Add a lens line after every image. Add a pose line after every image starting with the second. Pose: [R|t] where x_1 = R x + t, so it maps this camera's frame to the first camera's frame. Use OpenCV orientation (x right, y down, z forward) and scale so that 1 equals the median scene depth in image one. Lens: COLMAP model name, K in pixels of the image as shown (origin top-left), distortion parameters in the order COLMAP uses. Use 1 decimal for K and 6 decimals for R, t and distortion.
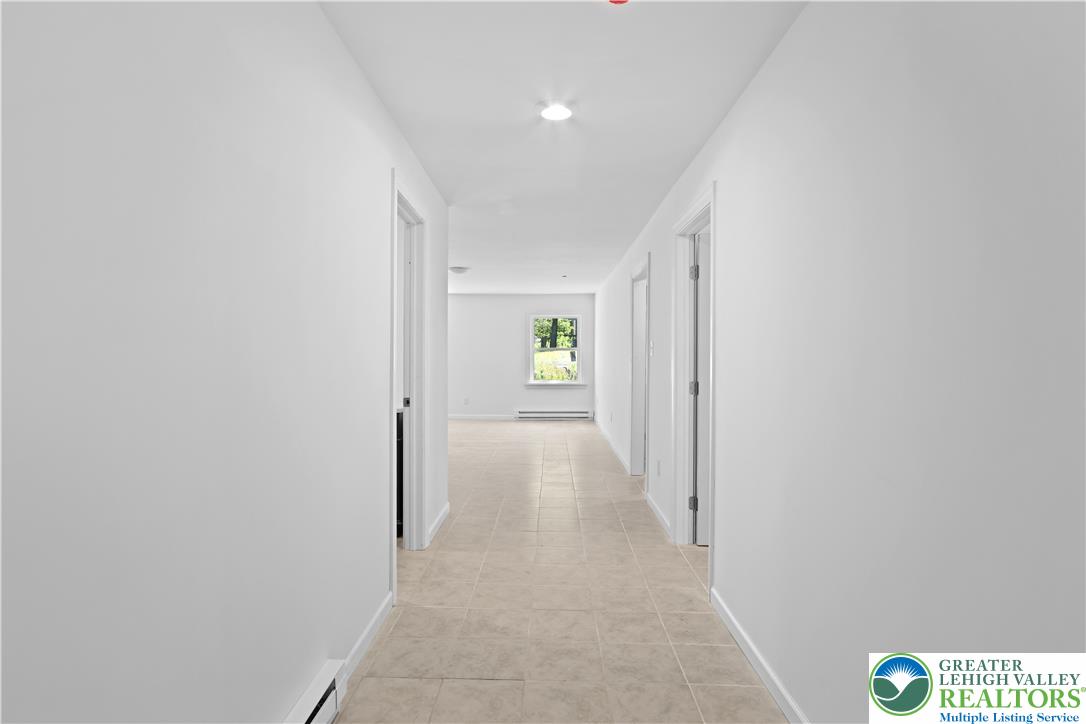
lens RADIAL K [[581.4, 0, 542.8], [0, 581.4, 356.9], [0, 0, 1]] dist [-0.019342, 0.001991]
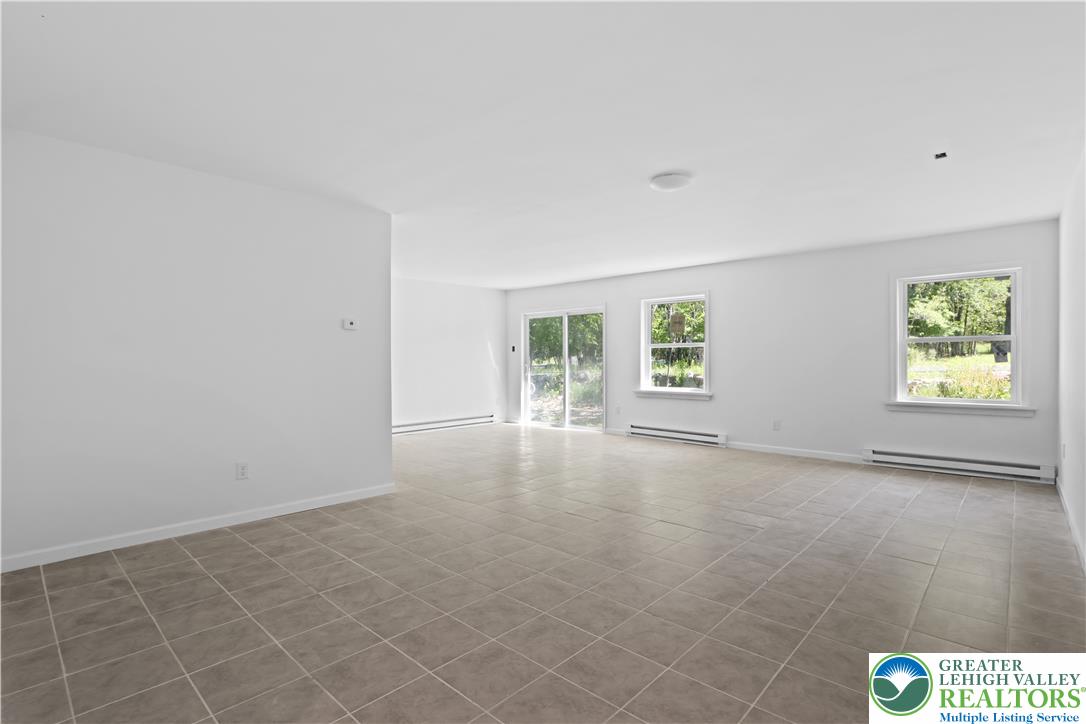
lens RADIAL K [[505.8, 0, 544.9], [0, 505.8, 362.5], [0, 0, 1]] dist [-0.012222, -0.000137]
pose [[0.750854, -0.000551, -0.660468, 0.044101], [0.002892, 0.999993, 0.002453, 0.005108], [0.660462, -0.003752, 0.750850, 0.418482]]
